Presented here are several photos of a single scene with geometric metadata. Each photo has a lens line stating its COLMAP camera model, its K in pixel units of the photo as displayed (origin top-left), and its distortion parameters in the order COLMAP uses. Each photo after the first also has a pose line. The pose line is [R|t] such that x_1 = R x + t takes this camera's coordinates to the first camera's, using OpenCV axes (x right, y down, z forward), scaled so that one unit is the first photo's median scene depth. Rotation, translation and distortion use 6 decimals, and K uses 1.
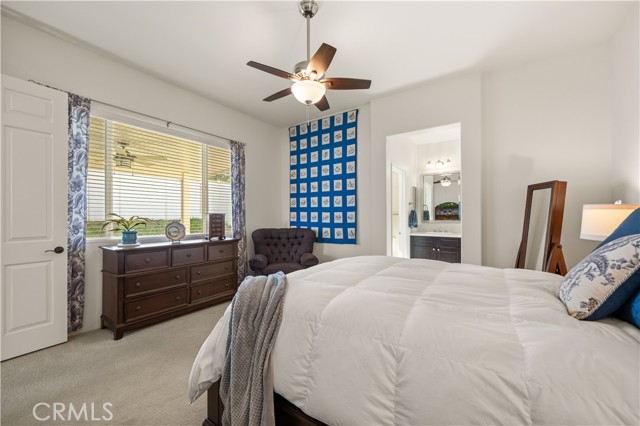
lens RADIAL K [[256.1, 0, 317.9], [0, 256.1, 216.4], [0, 0, 1]] dist [-0.001398, -0.000121]
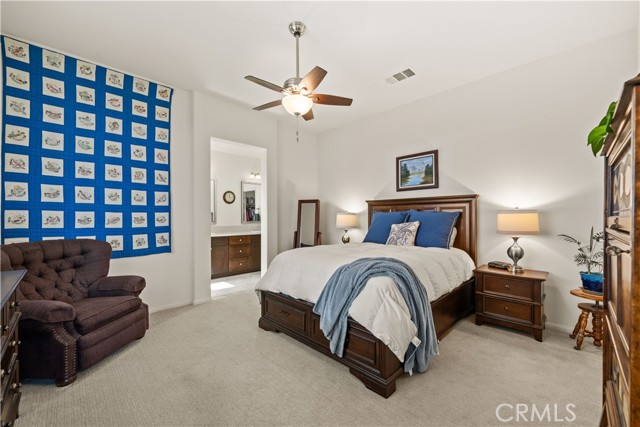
lens RADIAL K [[256.1, 0, 317.9], [0, 256.1, 216.9], [0, 0, 1]] dist [-0.001398, -0.000121]
pose [[0.177948, 0.003701, 0.984033, -0.531959], [0.001938, 0.999990, -0.004111, -0.000376], [-0.984038, 0.002638, 0.177939, 0.362853]]
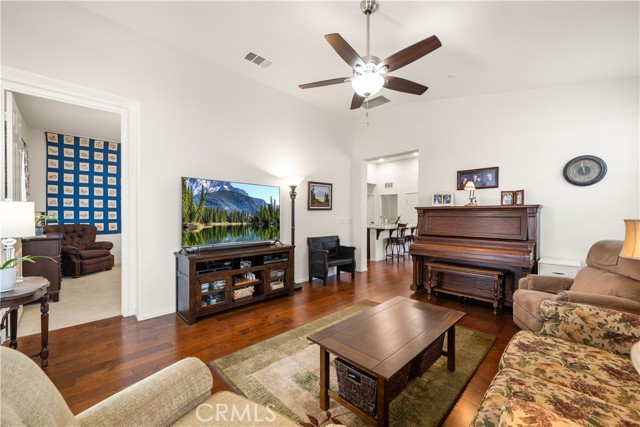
lens RADIAL K [[254.6, 0, 318.9], [0, 254.6, 216.2], [0, 0, 1]] dist [0.001056, -0.000064]
pose [[0.178025, -0.001901, 0.984024, -1.071941], [-0.001148, 0.999997, 0.002140, 0.004500], [-0.984025, -0.001511, 0.178022, -0.360379]]
